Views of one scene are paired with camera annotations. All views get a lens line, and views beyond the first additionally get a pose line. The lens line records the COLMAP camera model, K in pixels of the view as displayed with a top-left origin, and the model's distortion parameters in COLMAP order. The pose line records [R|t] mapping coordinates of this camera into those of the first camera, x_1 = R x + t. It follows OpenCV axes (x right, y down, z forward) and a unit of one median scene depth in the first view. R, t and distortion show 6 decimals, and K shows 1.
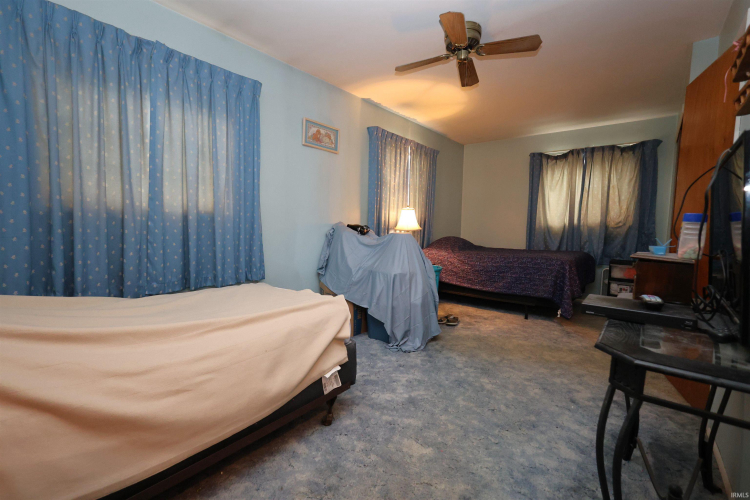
lens RADIAL K [[335.1, 0, 375.1], [0, 335.1, 251.3], [0, 0, 1]] dist [0.015429, 0.000032]
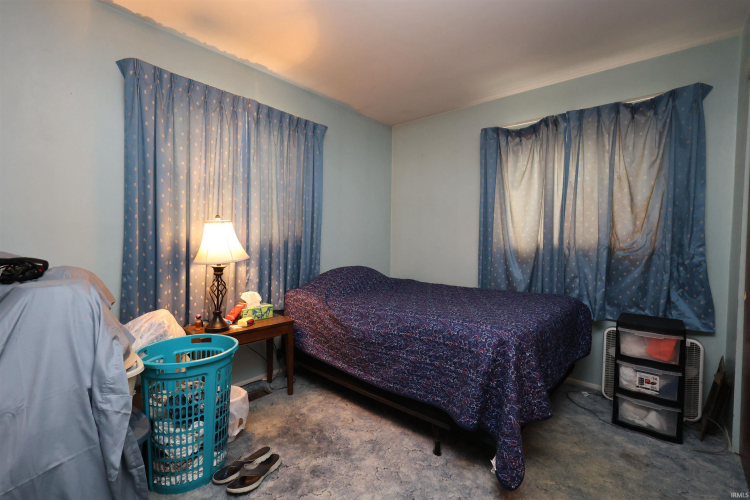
lens RADIAL K [[335.1, 0, 373.9], [0, 335.1, 249.6], [0, 0, 1]] dist [0.015429, 0.000032]
pose [[0.999311, -0.006870, -0.036485, 0.318218], [0.005322, 0.999088, -0.042359, -0.052788], [0.036742, 0.042135, 0.998436, 0.431972]]
